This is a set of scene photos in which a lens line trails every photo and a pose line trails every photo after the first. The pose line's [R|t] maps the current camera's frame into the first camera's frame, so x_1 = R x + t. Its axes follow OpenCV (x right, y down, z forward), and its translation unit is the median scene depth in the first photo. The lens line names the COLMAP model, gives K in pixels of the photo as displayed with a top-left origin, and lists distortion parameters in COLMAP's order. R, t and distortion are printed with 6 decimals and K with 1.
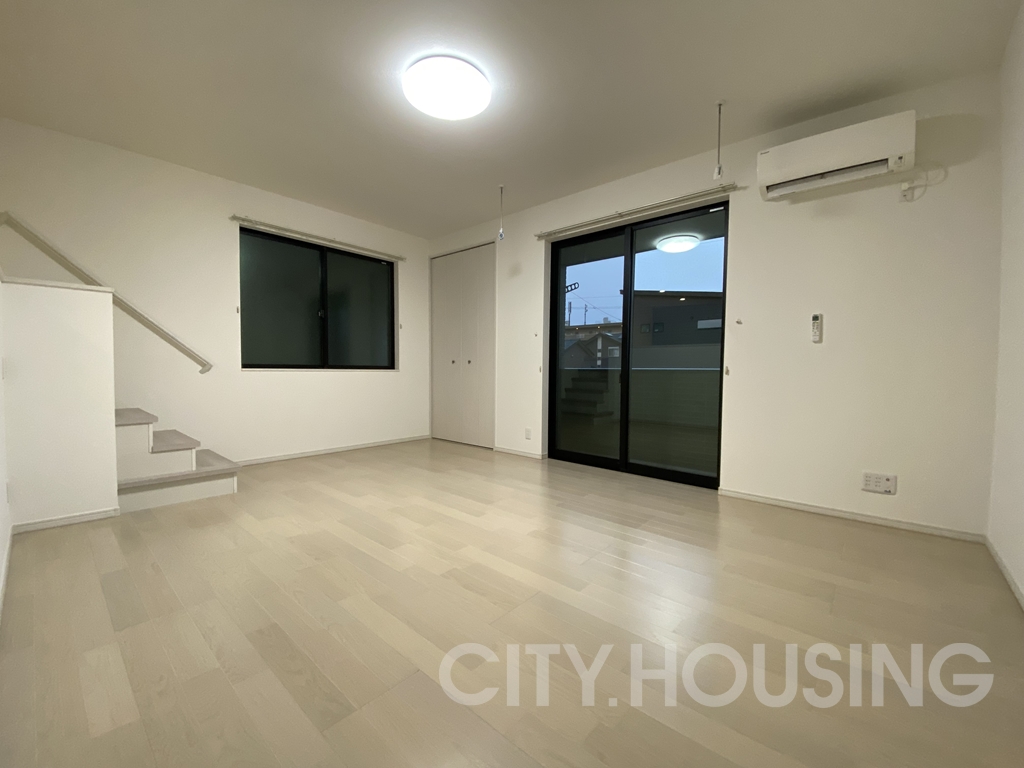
lens RADIAL K [[413.7, 0, 508.4], [0, 413.7, 385.2], [0, 0, 1]] dist [0.018523, -0.020642]
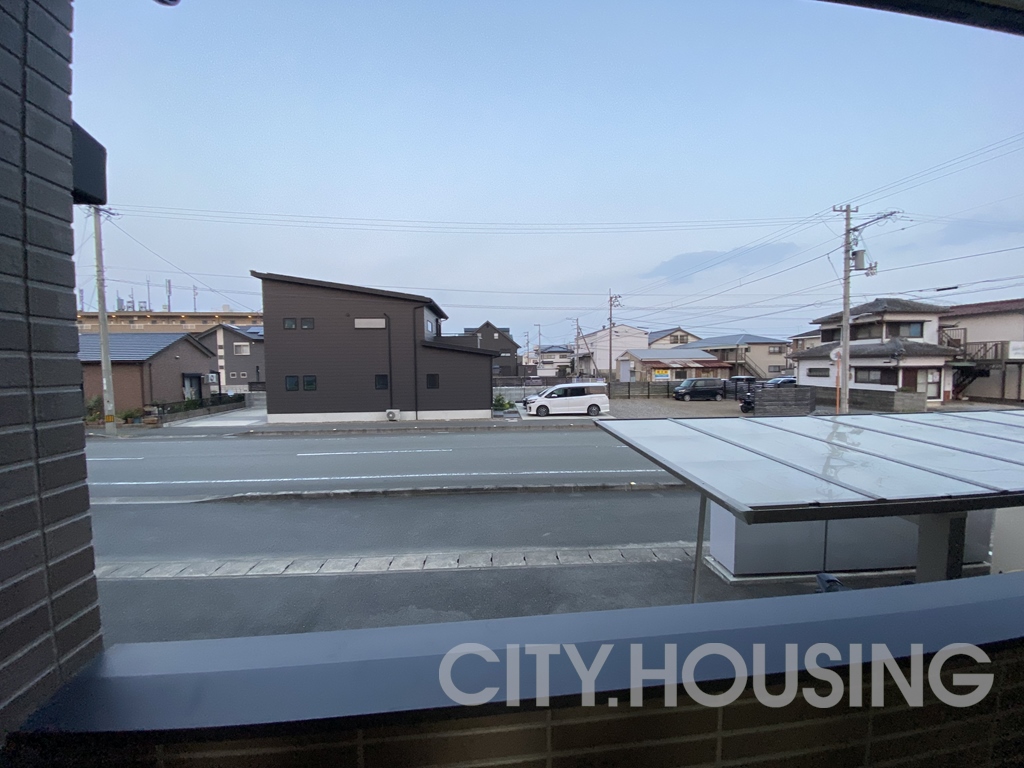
lens RADIAL K [[413.7, 0, 508.4], [0, 413.7, 385.2], [0, 0, 1]] dist [0.018523, -0.020642]
pose [[0.679491, -0.053221, 0.731751, 0.023308], [0.044324, 0.998522, 0.031465, -0.024199], [-0.732344, 0.011054, 0.680845, 0.141312]]
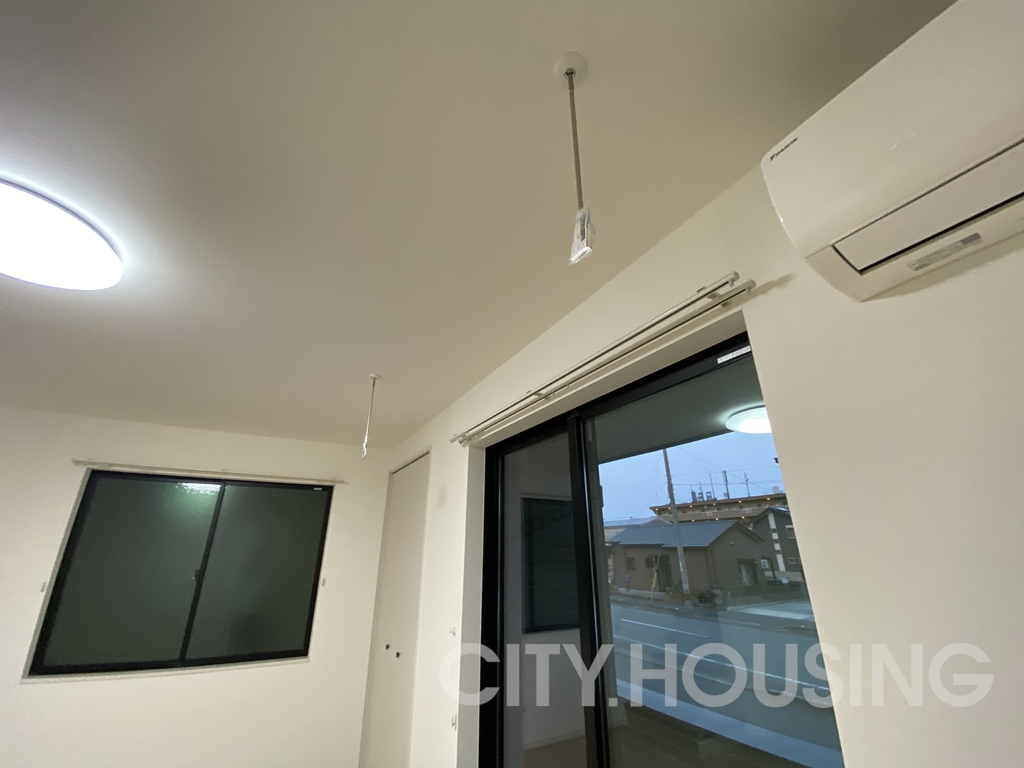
lens RADIAL K [[413.7, 0, 508.4], [0, 413.7, 385.2], [0, 0, 1]] dist [0.018523, -0.020642]
pose [[0.941572, -0.136089, -0.308095, 0.044808], [-0.001067, 0.913527, -0.406776, -0.026569], [0.336811, 0.383337, 0.860006, 0.066855]]
